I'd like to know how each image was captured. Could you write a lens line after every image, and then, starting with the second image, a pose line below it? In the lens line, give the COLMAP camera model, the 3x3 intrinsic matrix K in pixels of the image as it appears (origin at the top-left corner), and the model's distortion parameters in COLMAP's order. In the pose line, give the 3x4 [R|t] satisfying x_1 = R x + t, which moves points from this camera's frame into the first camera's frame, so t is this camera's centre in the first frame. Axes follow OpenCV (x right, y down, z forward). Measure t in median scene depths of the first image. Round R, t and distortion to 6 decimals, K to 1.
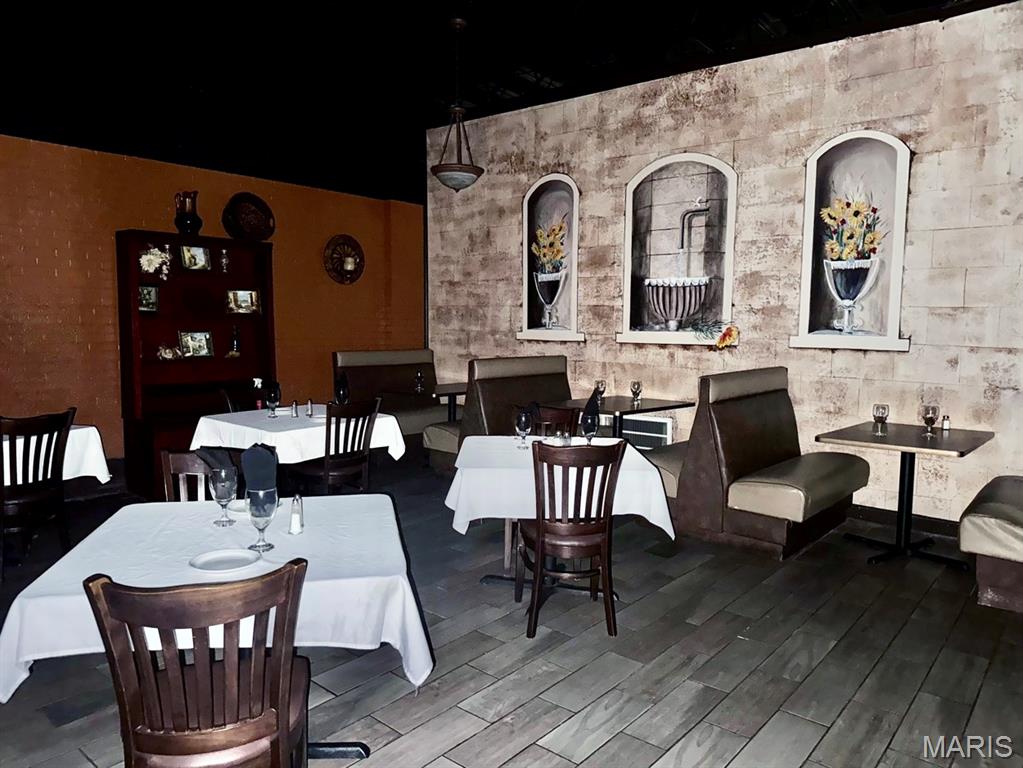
lens RADIAL K [[727.8, 0, 509.5], [0, 727.8, 386.3], [0, 0, 1]] dist [0.004042, -0.017474]
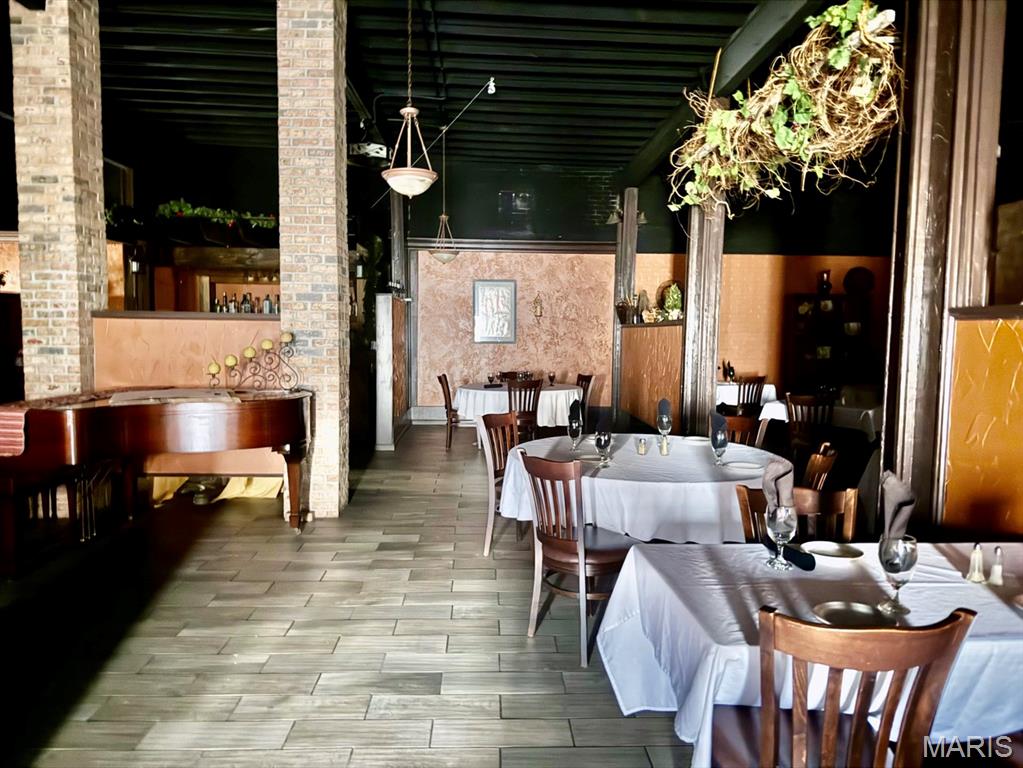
lens RADIAL K [[727.8, 0, 511.5], [0, 727.8, 387.2], [0, 0, 1]] dist [0.004042, -0.017474]
pose [[0.678090, 0.056552, -0.732800, 0.386758], [-0.063932, 0.997795, 0.017844, 0.048003], [0.732193, 0.034750, 0.680211, -0.825930]]
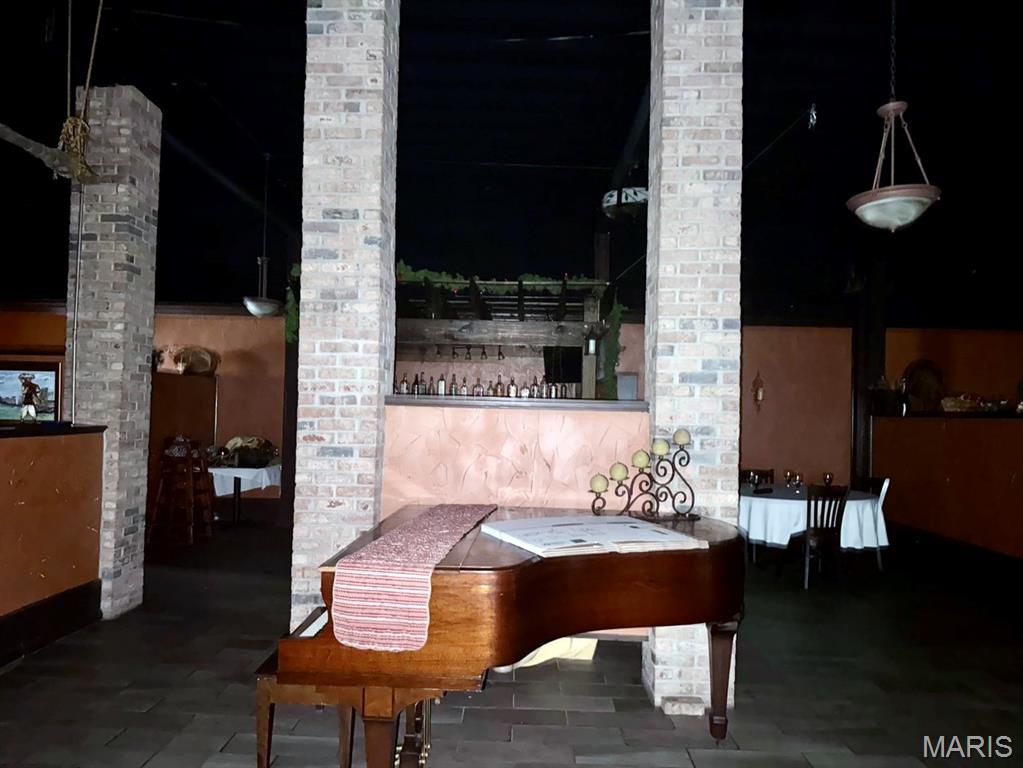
lens RADIAL K [[727.8, 0, 494.7], [0, 727.8, 399.1], [0, 0, 1]] dist [0.004042, -0.017474]
pose [[0.627045, -0.010710, -0.778909, -0.071191], [-0.076268, 0.994257, -0.075069, 0.046852], [0.775240, 0.106478, 0.622628, -0.923025]]
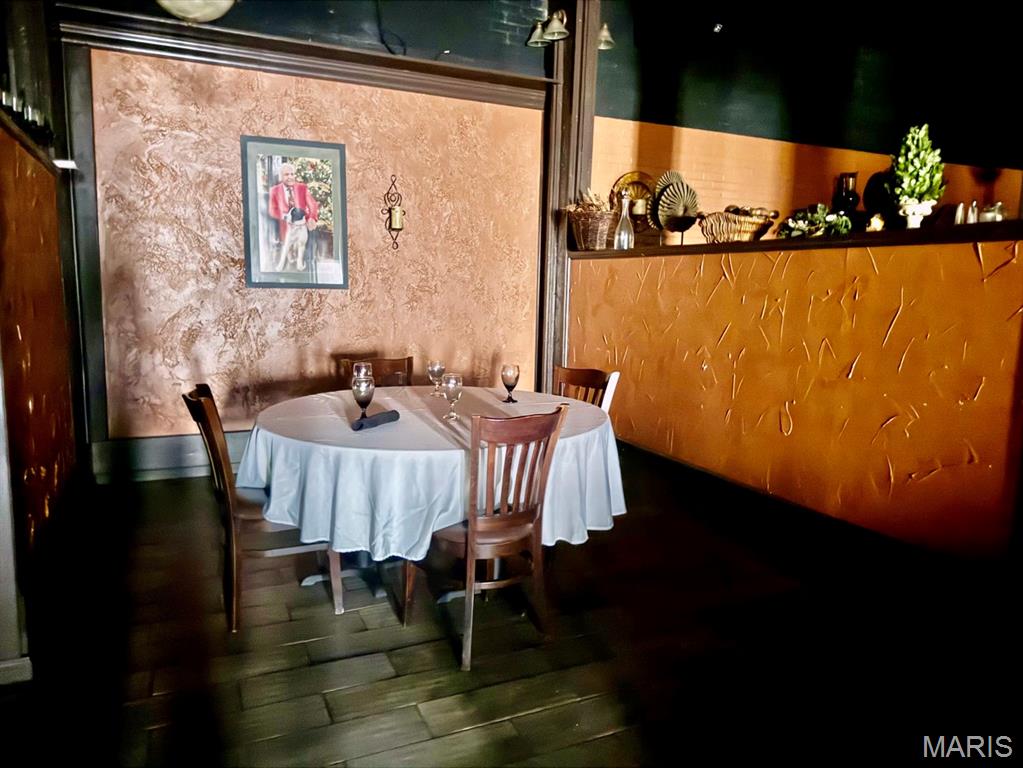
lens RADIAL K [[727.8, 0, 510.8], [0, 727.8, 379.9], [0, 0, 1]] dist [0.004042, -0.017474]
pose [[0.907483, 0.070927, -0.414057, -0.420166], [-0.050521, 0.996916, 0.060044, 0.015485], [0.417039, -0.033570, 0.908268, -0.265243]]
